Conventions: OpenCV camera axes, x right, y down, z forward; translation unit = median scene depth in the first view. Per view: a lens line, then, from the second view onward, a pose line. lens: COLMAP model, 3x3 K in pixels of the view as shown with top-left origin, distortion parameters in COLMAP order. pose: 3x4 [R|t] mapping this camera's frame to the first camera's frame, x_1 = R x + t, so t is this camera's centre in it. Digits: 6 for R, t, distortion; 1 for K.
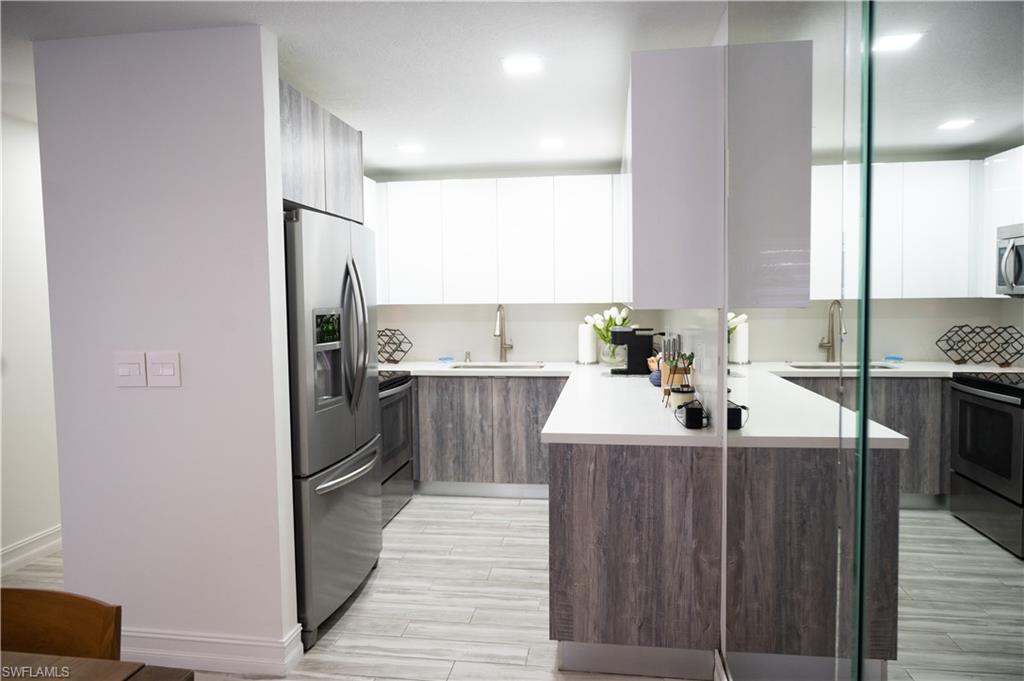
lens RADIAL K [[648.6, 0, 533.3], [0, 648.6, 339.1], [0, 0, 1]] dist [-0.001735, 0.001868]
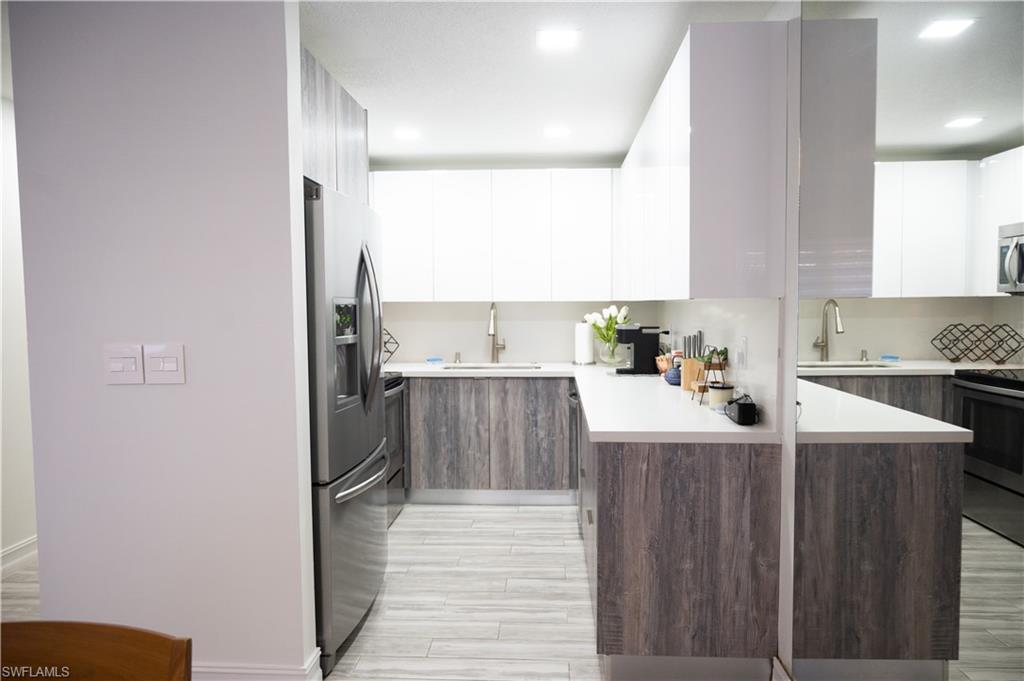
lens RADIAL K [[660.7, 0, 554.2], [0, 660.7, 341.3], [0, 0, 1]] dist [-0.003113, -0.003236]
pose [[0.996236, -0.000735, 0.086679, -0.107941], [0.001057, 0.999993, -0.003668, 0.017264], [-0.086676, 0.003746, 0.996230, 0.055891]]
